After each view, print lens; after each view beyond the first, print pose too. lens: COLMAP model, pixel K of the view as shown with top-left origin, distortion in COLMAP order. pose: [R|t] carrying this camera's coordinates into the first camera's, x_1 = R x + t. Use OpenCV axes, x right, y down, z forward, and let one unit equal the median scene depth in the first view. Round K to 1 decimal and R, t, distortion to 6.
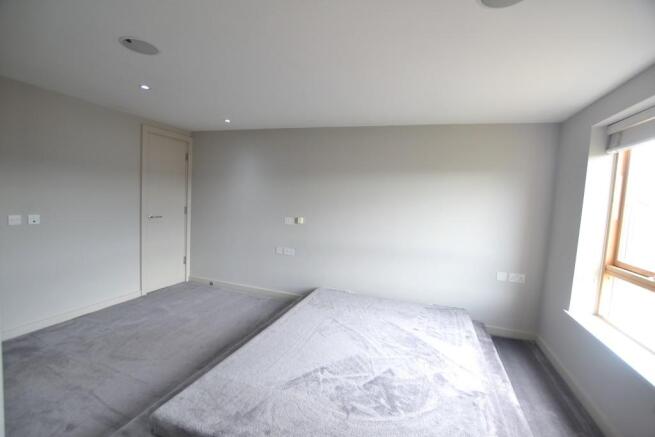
lens RADIAL K [[294.3, 0, 329.0], [0, 294.3, 223.1], [0, 0, 1]] dist [-0.020536, -0.000508]
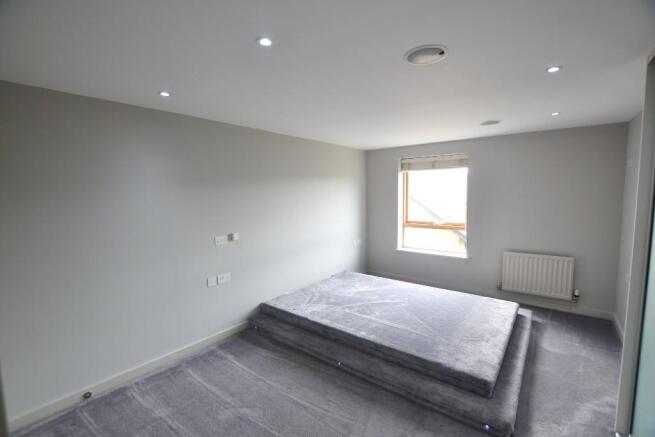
lens RADIAL K [[294.3, 0, 329.0], [0, 294.3, 223.1], [0, 0, 1]] dist [-0.020536, -0.000508]
pose [[0.323704, -0.160258, 0.932488, -0.926620], [0.105855, 0.985498, 0.132621, -0.152183], [-0.940218, 0.055779, 0.335974, 0.561549]]
